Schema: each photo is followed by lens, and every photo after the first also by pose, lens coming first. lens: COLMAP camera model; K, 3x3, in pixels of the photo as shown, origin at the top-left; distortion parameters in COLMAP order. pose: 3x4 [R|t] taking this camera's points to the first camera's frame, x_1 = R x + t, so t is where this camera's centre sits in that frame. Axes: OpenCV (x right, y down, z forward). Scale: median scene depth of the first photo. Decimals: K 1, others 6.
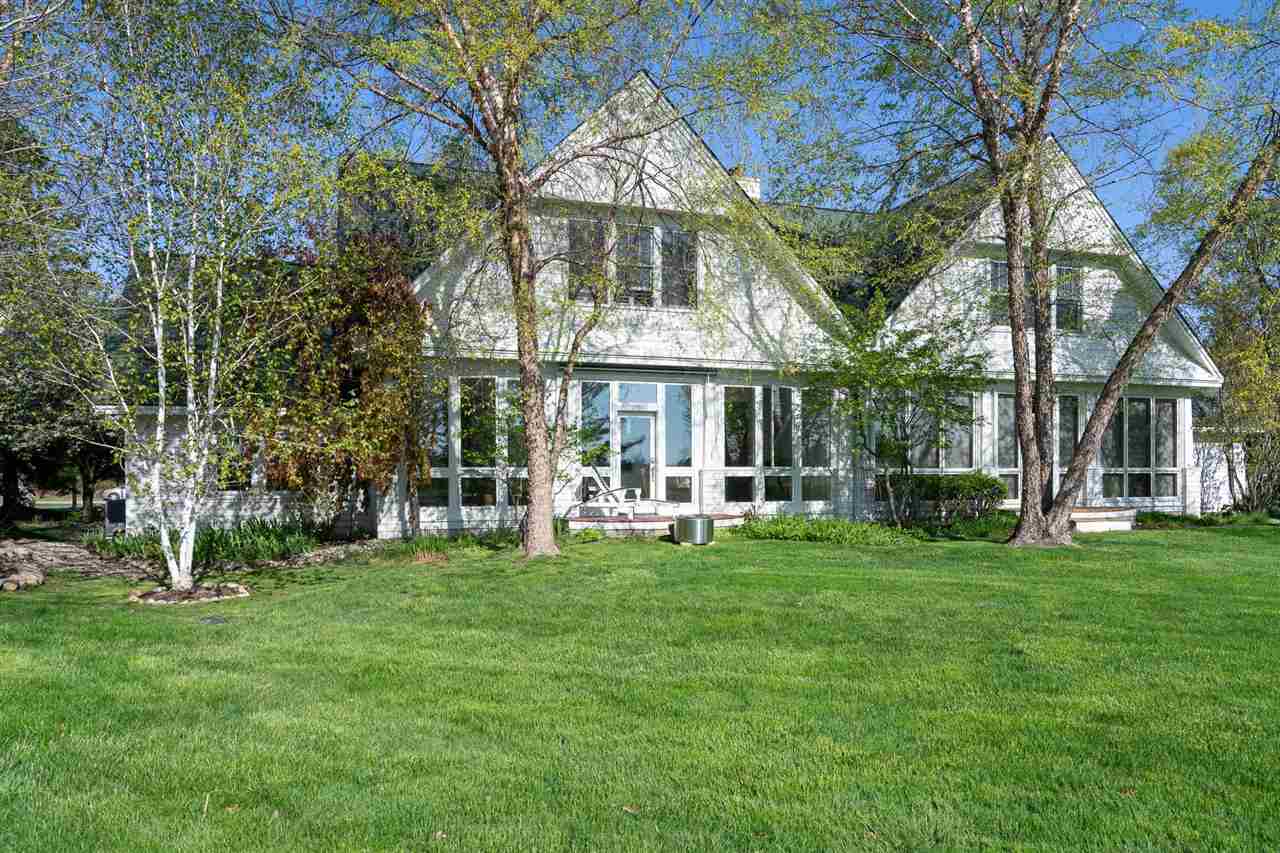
lens RADIAL K [[932.8, 0, 653.4], [0, 932.8, 469.3], [0, 0, 1]] dist [0.005454, 0.000239]
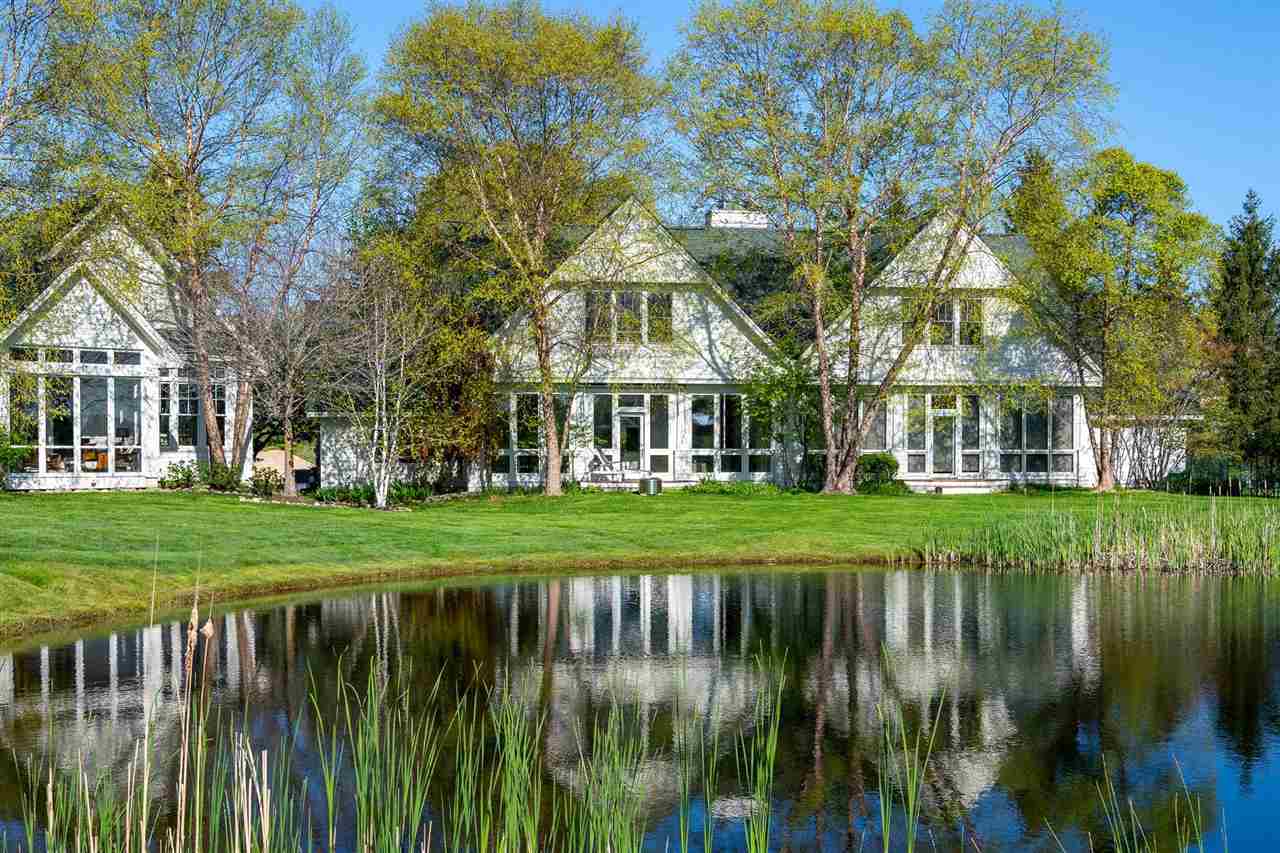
lens RADIAL K [[1754.2, 0, 639.7], [0, 1754.2, 440.6], [0, 0, 1]] dist [-0.001596, 0.000000]
pose [[0.986521, 0.001213, -0.163629, 0.457598], [-0.001255, 0.999999, -0.000151, -0.014644], [0.163628, 0.000355, 0.986522, -1.793503]]
